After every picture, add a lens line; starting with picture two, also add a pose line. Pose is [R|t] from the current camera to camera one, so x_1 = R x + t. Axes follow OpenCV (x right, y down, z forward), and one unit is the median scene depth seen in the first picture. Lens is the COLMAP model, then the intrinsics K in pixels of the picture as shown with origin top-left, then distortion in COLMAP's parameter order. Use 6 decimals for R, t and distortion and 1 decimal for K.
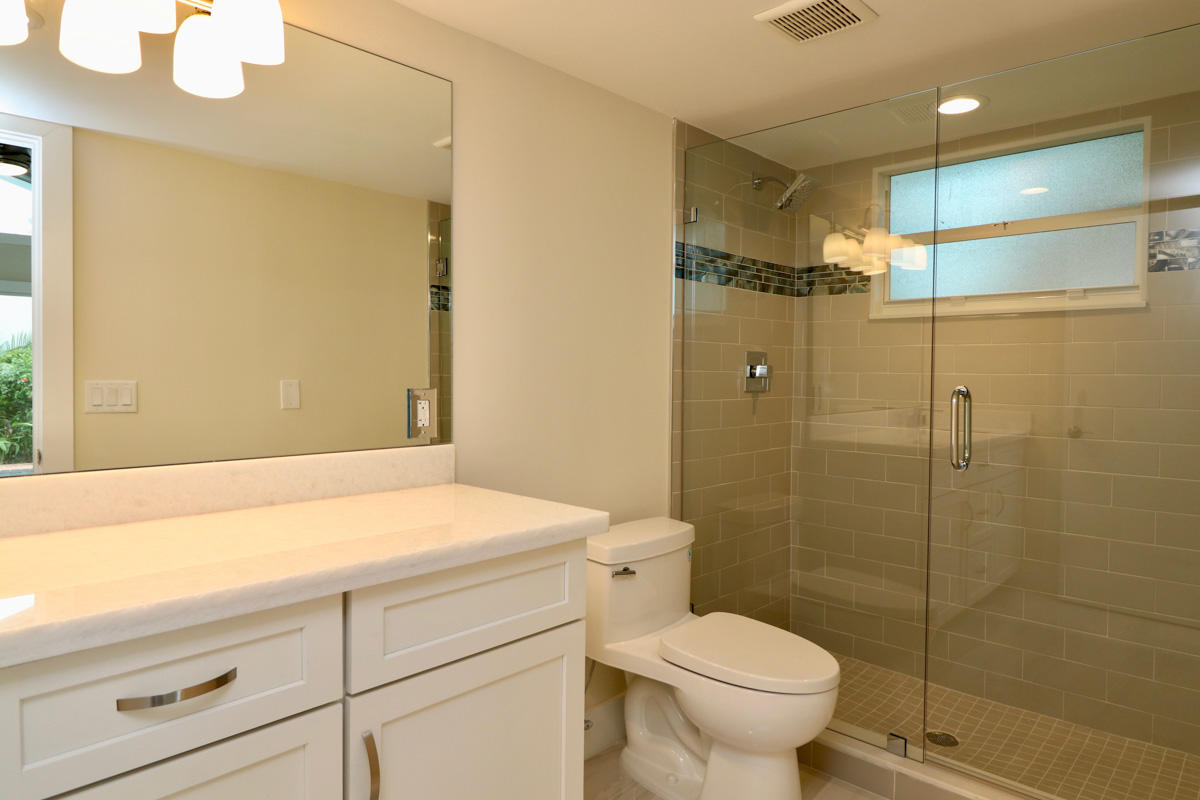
lens RADIAL K [[734.2, 0, 600.0], [0, 734.2, 400.0], [0, 0, 1]] dist [0.001203, 0.000083]
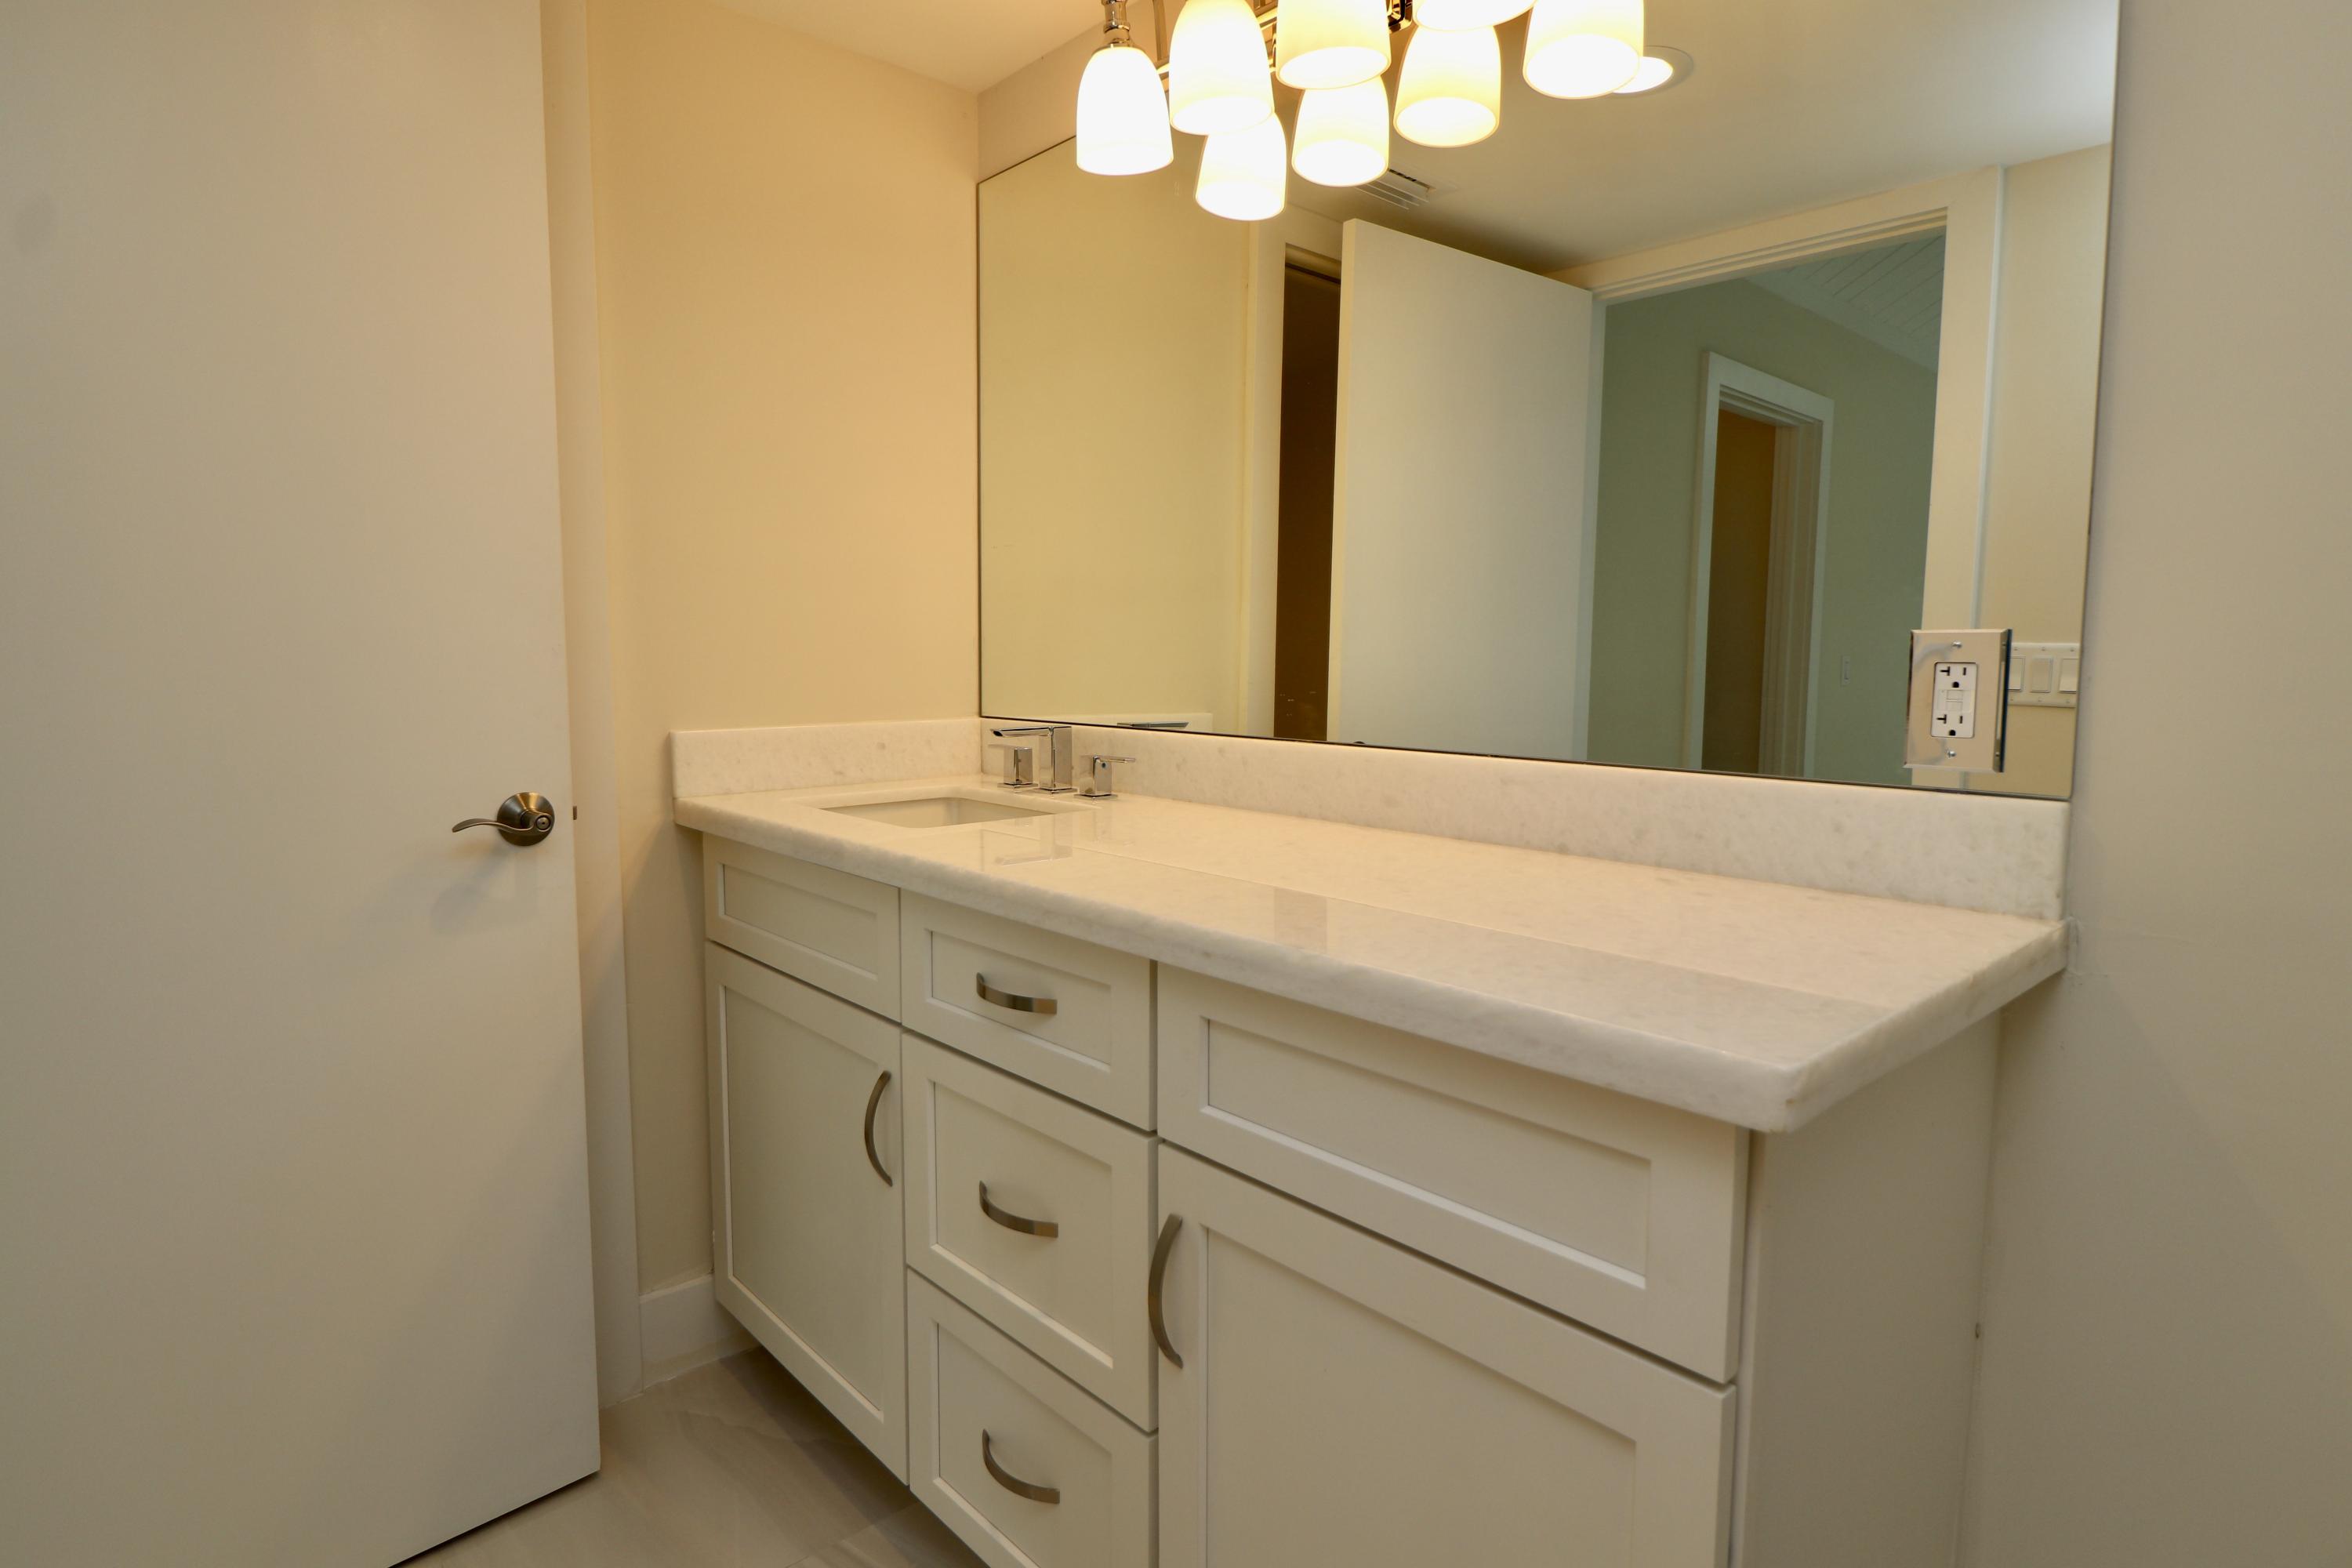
lens RADIAL K [[1239.4, 0, 1176.0], [0, 1239.4, 784.0], [0, 0, 1]] dist [0.000160, 0.000016]
pose [[-0.072441, 0.098135, -0.992533, 0.515575], [-0.042068, 0.993961, 0.101346, 0.017935], [0.996485, 0.049096, -0.067875, 0.896242]]
